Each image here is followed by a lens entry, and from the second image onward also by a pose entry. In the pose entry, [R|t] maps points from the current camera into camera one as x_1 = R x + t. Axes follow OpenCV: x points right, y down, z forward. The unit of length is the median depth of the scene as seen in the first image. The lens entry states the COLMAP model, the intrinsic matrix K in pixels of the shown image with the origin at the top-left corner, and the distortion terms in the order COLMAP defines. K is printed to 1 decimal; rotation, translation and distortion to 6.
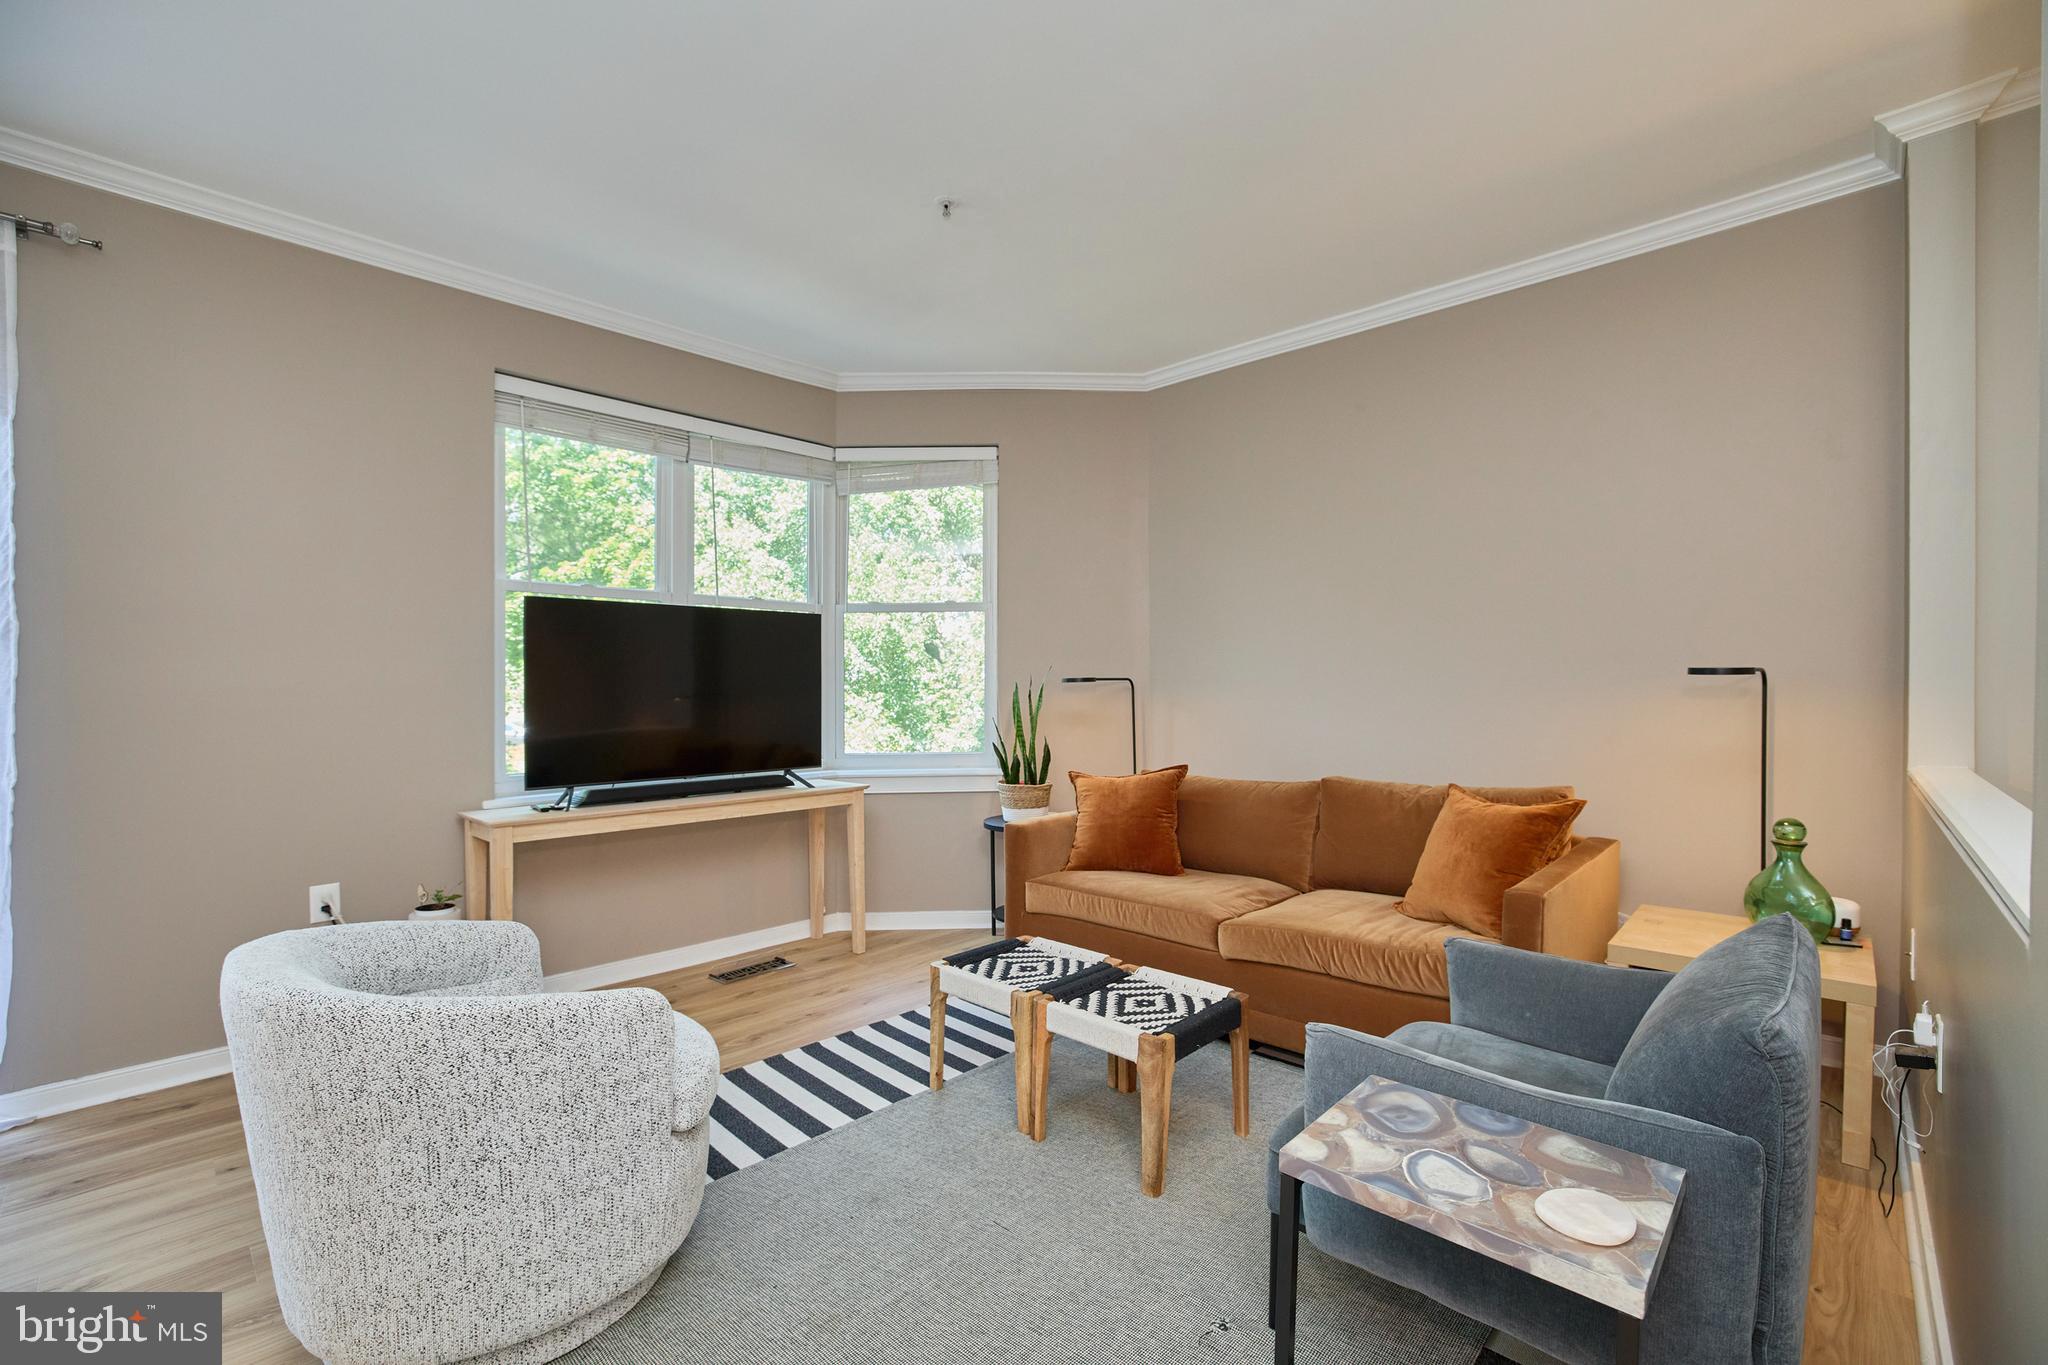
lens RADIAL K [[881.4, 0, 1032.5], [0, 881.4, 691.1], [0, 0, 1]] dist [-0.046640, 0.017882]
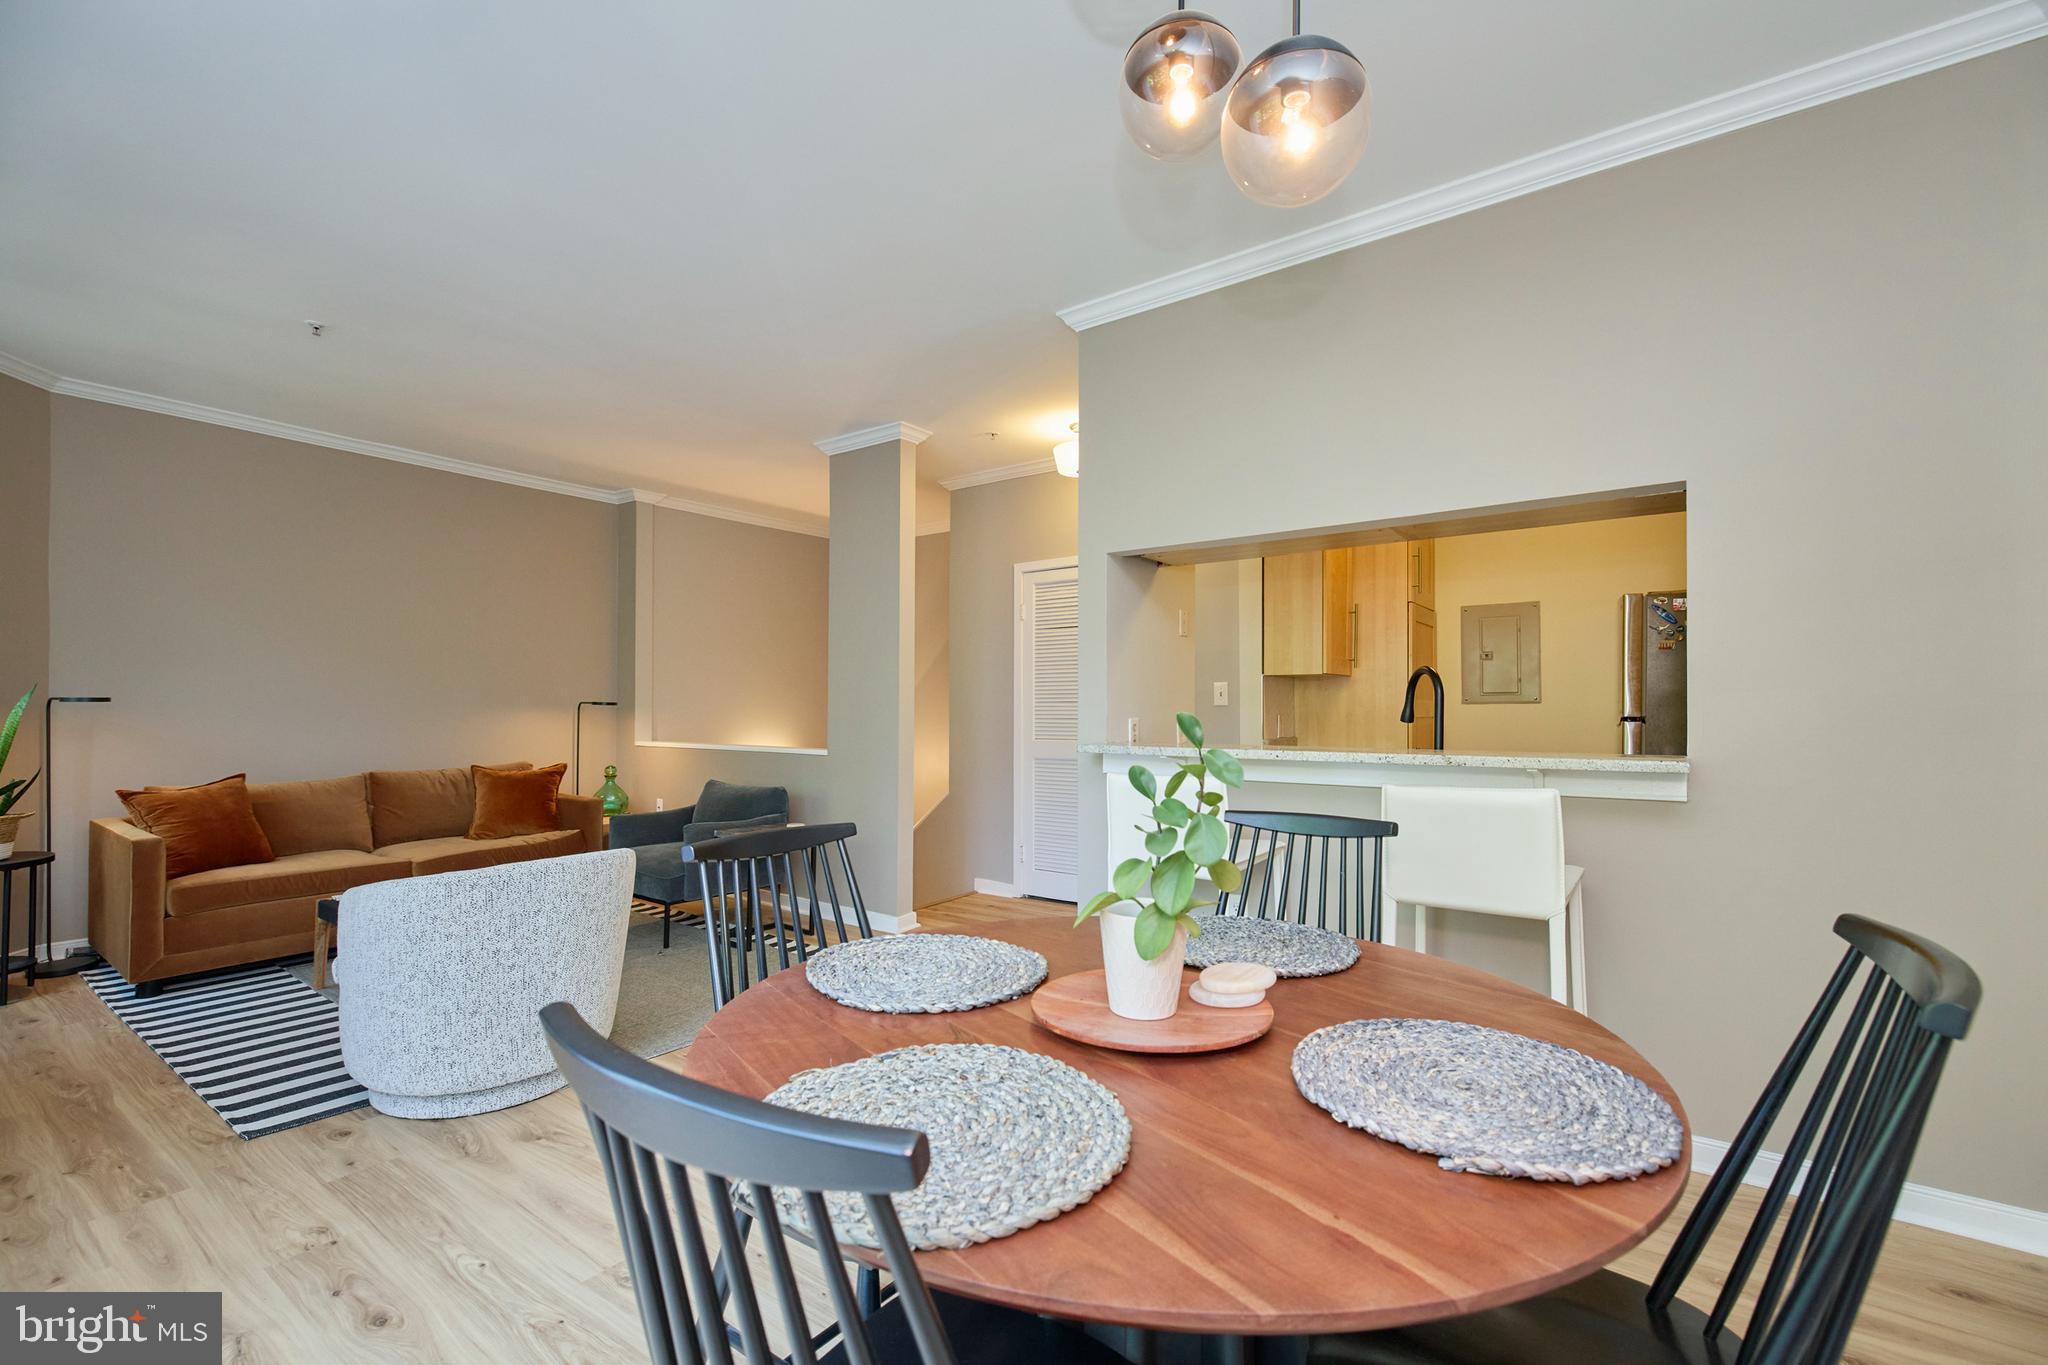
lens RADIAL K [[878.1, 0, 1053.4], [0, 878.1, 693.5], [0, 0, 1]] dist [-0.000237, -0.000602]
pose [[-0.140019, 0.024194, 0.989853, -1.494170], [0.003318, 0.999707, -0.023966, 0.009699], [-0.990143, -0.000071, -0.140058, 0.107504]]
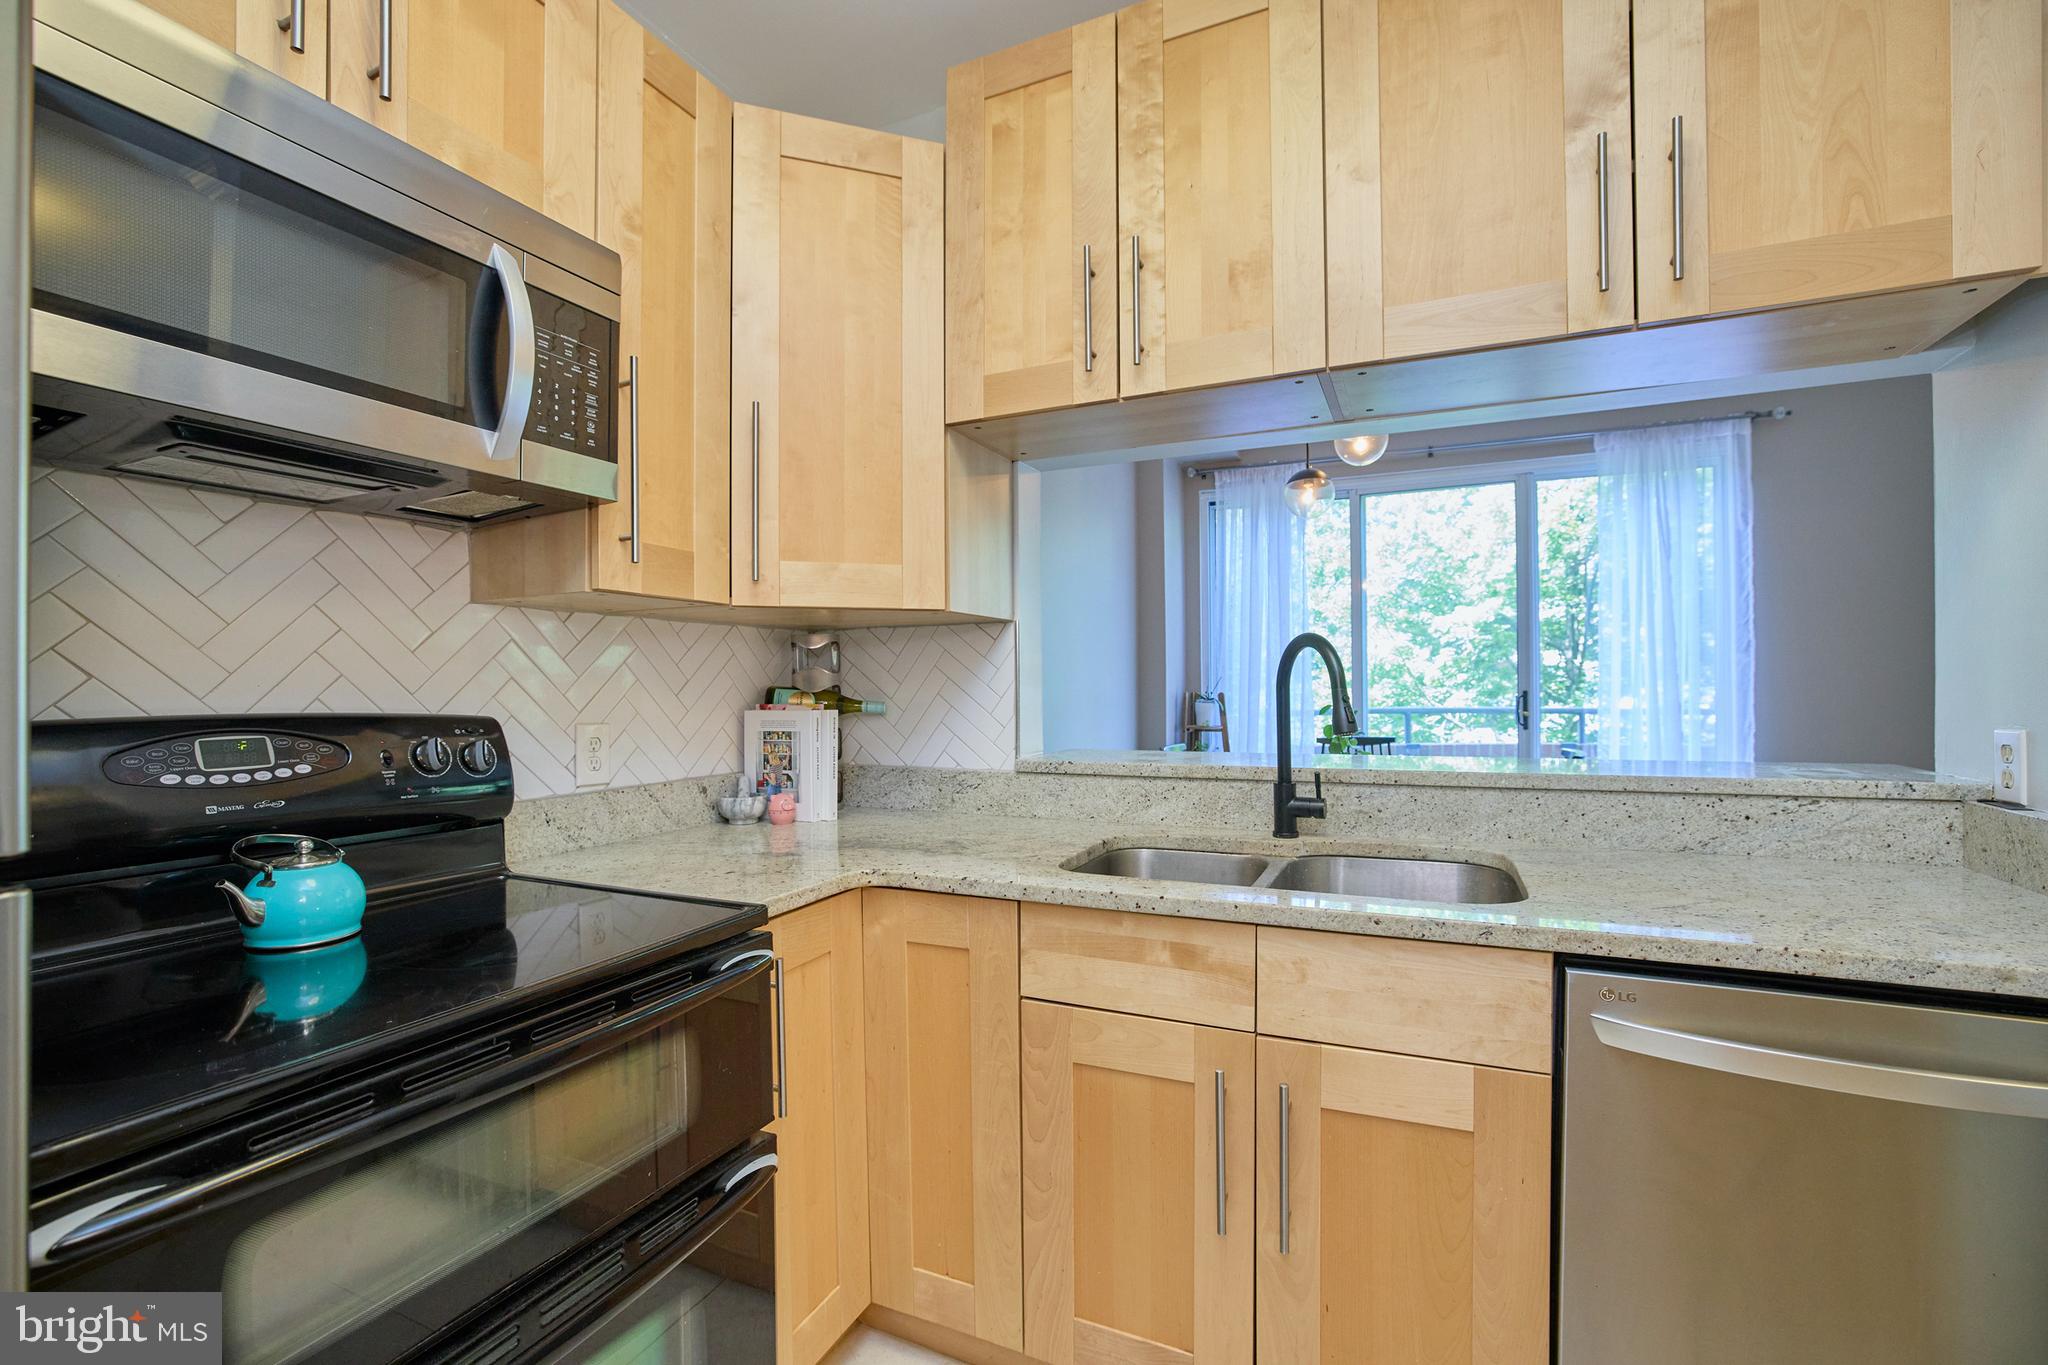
lens RADIAL K [[881.4, 0, 1032.5], [0, 881.4, 691.1], [0, 0, 1]] dist [-0.046640, 0.017882]
pose [[0.324752, 0.015560, -0.945671, 0.014489], [0.007021, 0.999797, 0.018862, -0.018741], [0.945773, -0.012765, 0.324577, -0.847699]]
